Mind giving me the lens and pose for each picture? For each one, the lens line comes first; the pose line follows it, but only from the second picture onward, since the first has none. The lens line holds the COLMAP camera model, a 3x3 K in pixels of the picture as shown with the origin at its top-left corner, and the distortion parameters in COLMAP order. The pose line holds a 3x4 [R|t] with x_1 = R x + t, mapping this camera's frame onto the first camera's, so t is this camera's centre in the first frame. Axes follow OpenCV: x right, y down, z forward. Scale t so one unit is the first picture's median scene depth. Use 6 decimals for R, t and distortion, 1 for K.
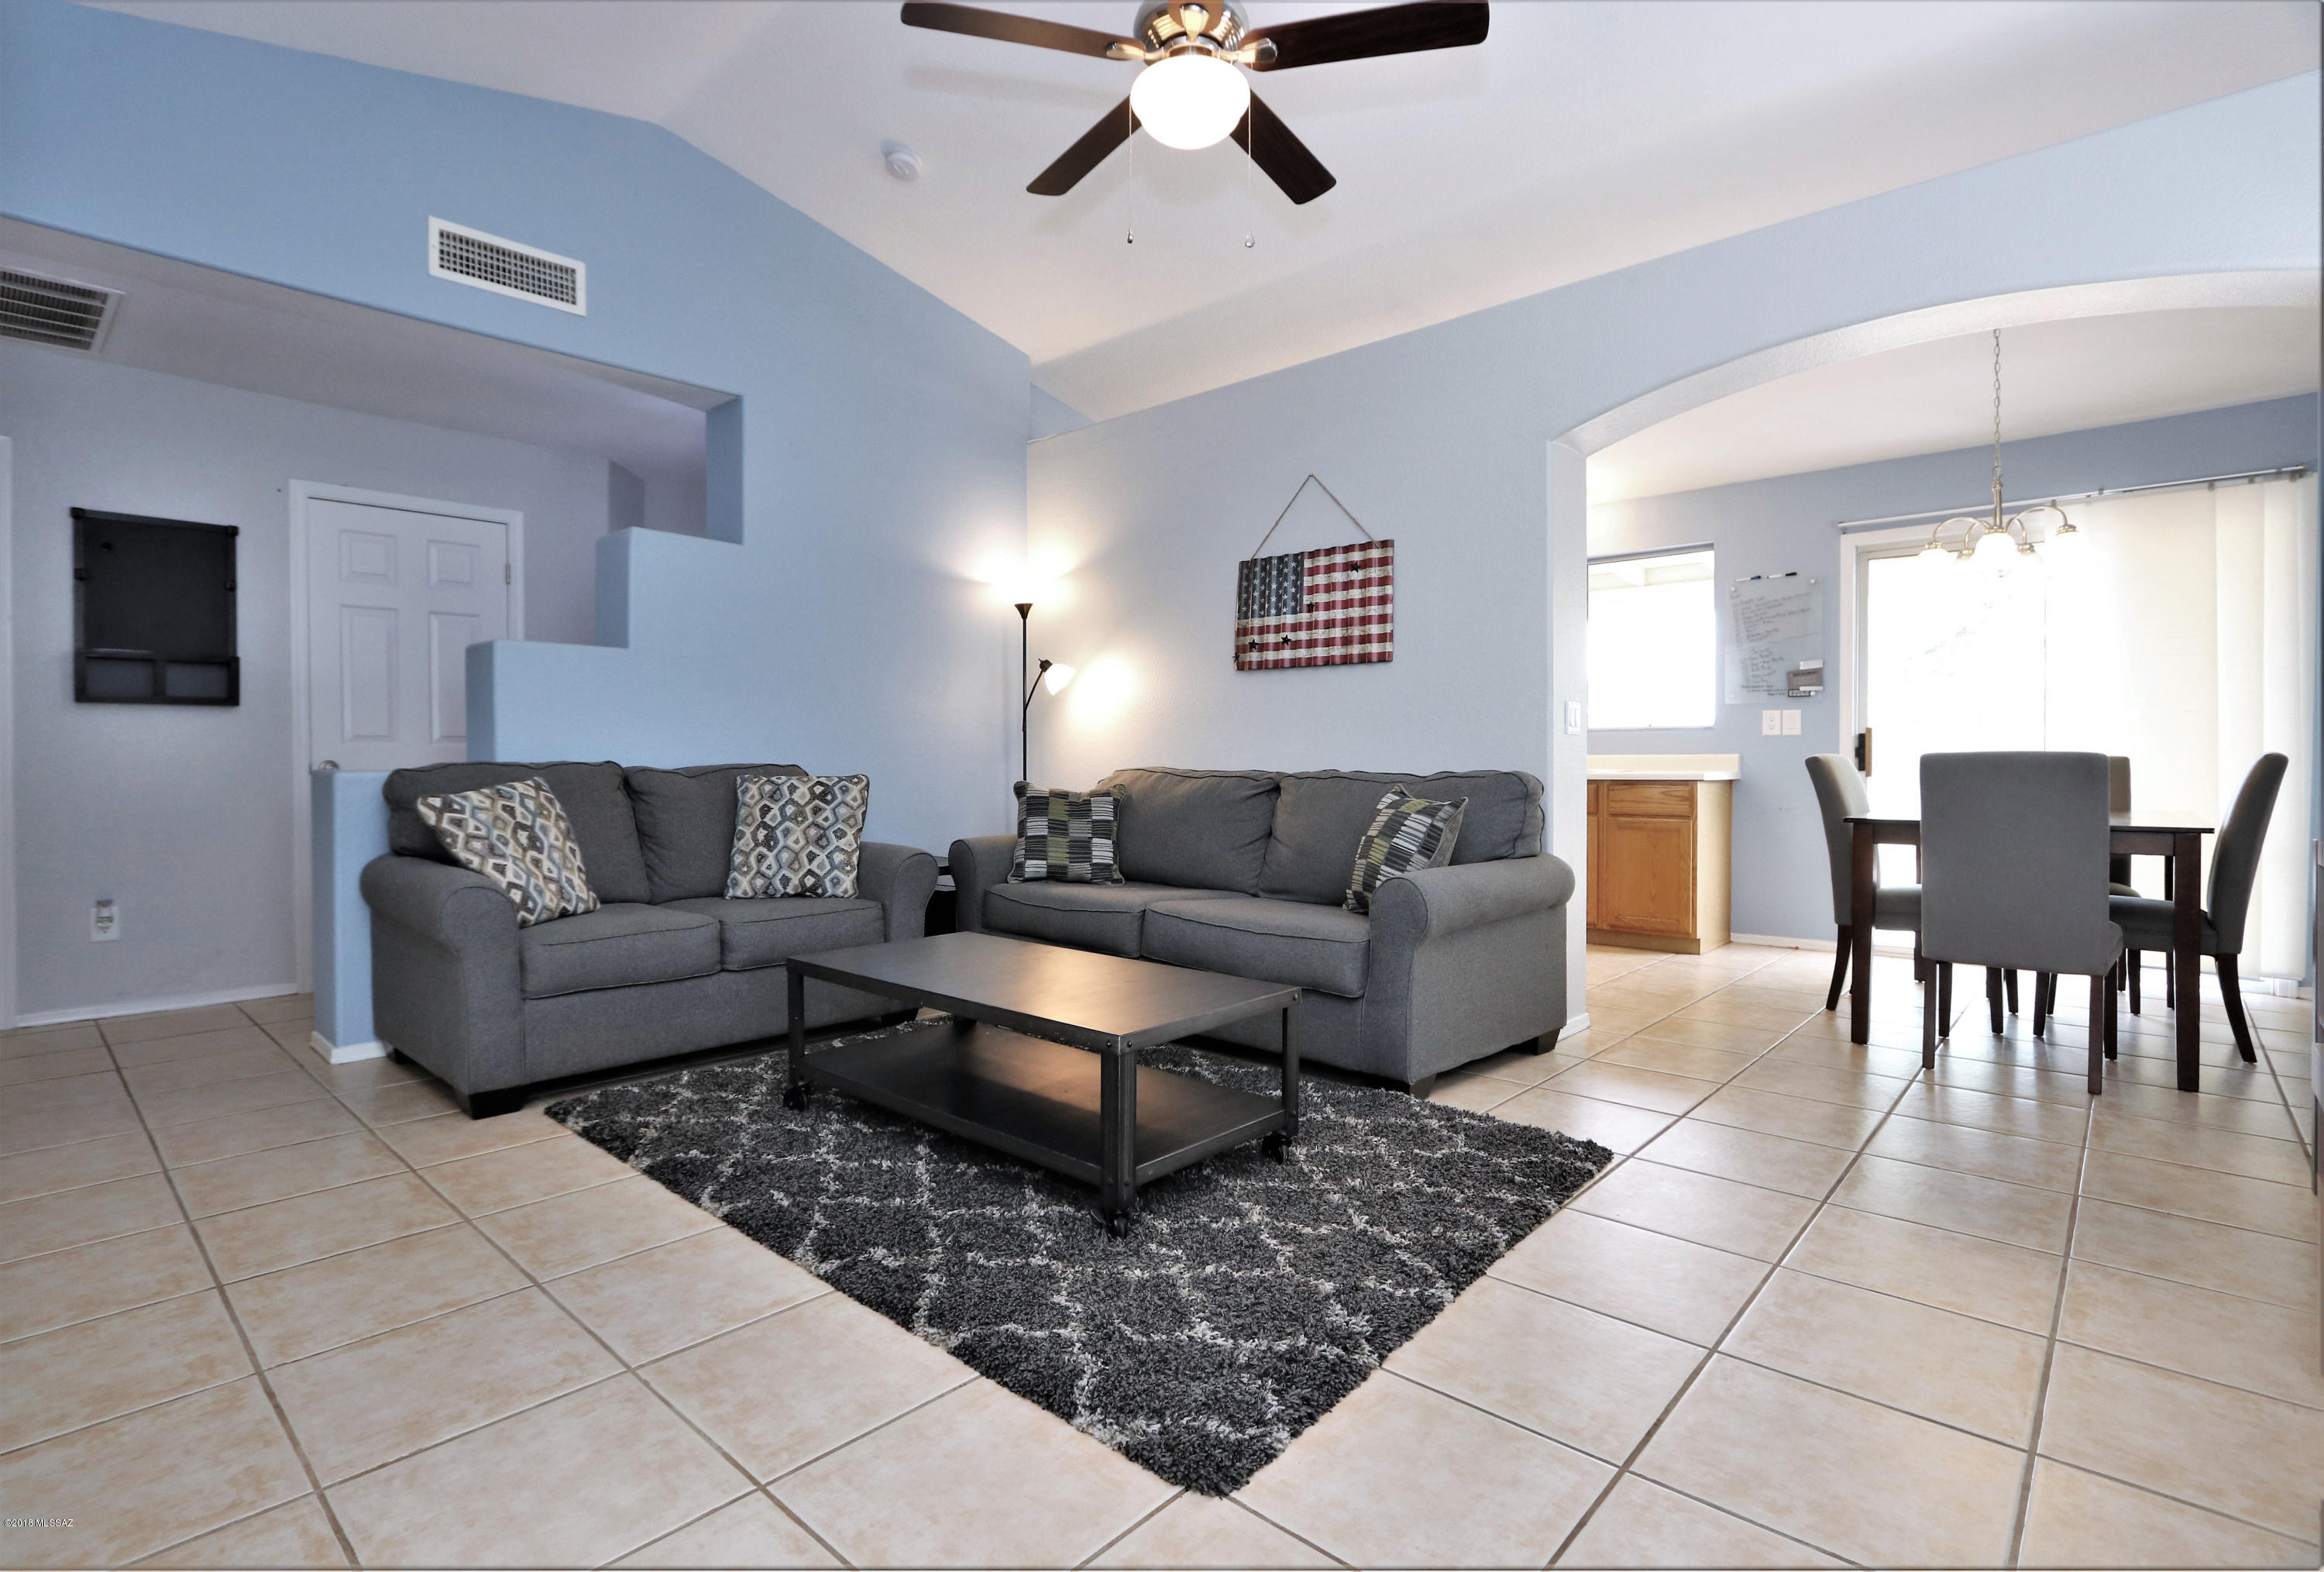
lens RADIAL K [[1112.5, 0, 1149.5], [0, 1112.5, 782.2], [0, 0, 1]] dist [-0.018133, 0.000759]
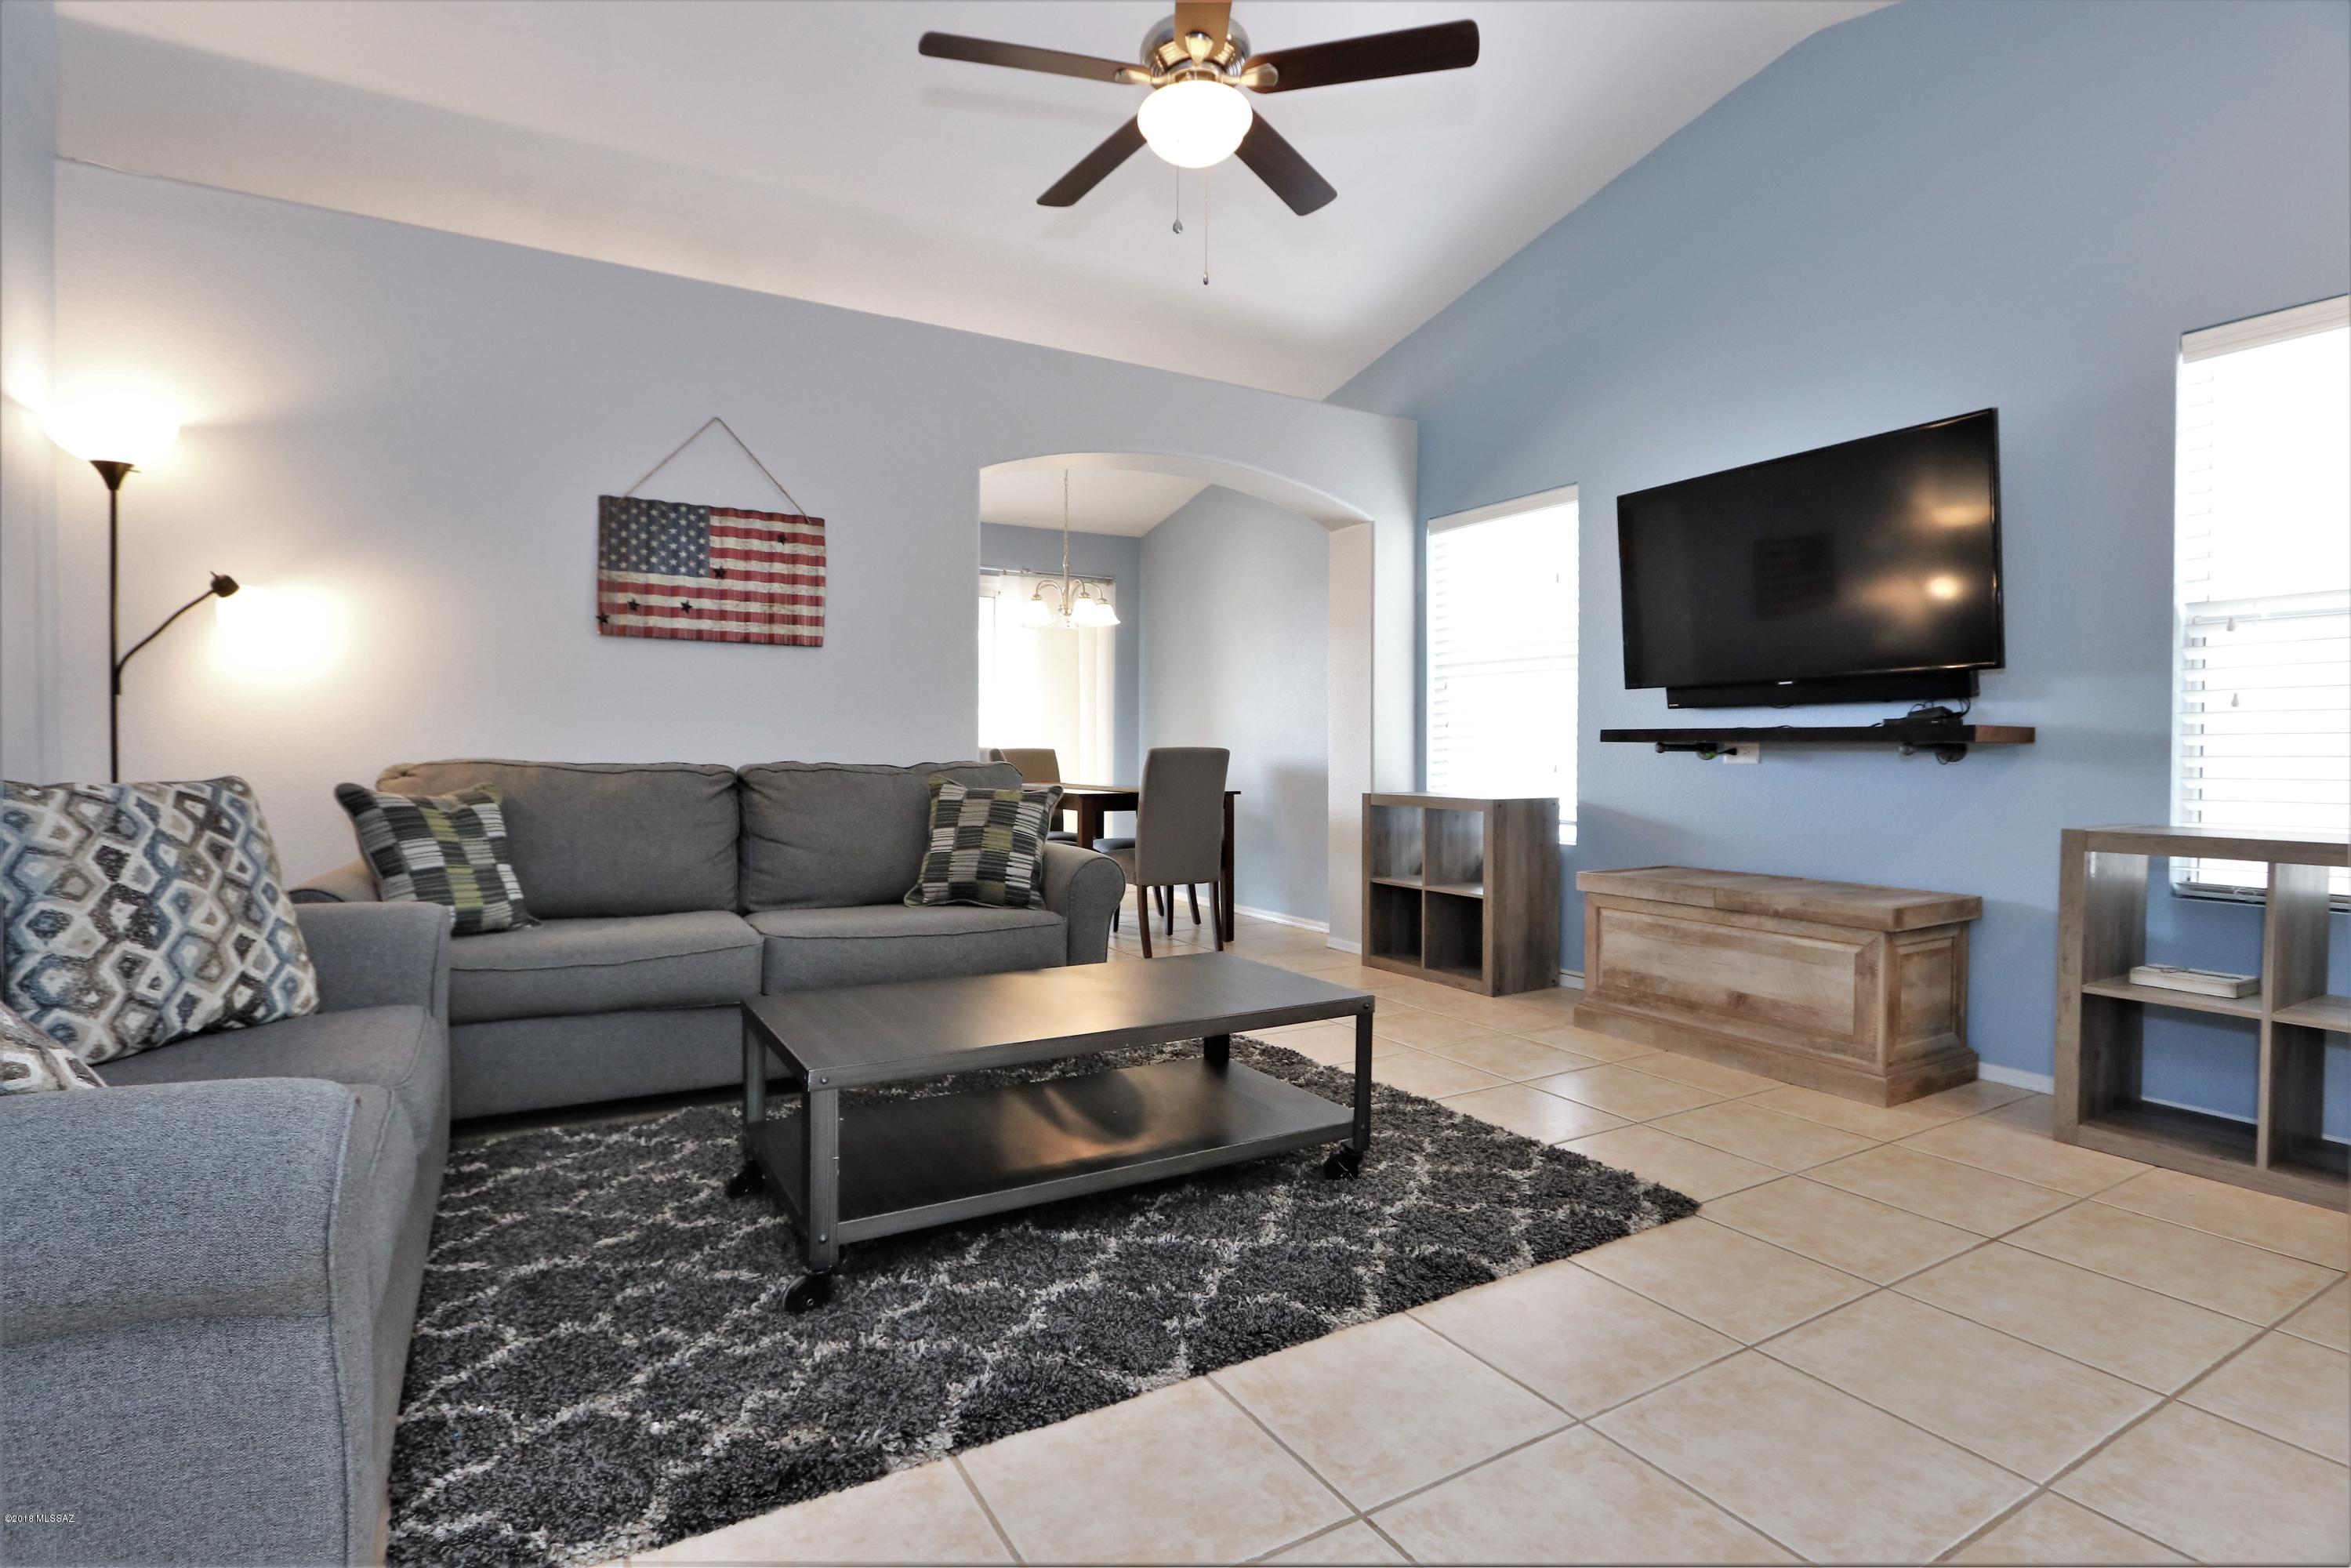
lens RADIAL K [[1113.6, 0, 1146.2], [0, 1113.6, 774.9], [0, 0, 1]] dist [-0.024448, 0.003294]
pose [[0.305012, -0.018497, 0.952169, -0.603333], [0.013271, 0.999797, 0.015171, -0.009707], [-0.952256, 0.008009, 0.305196, 0.443673]]
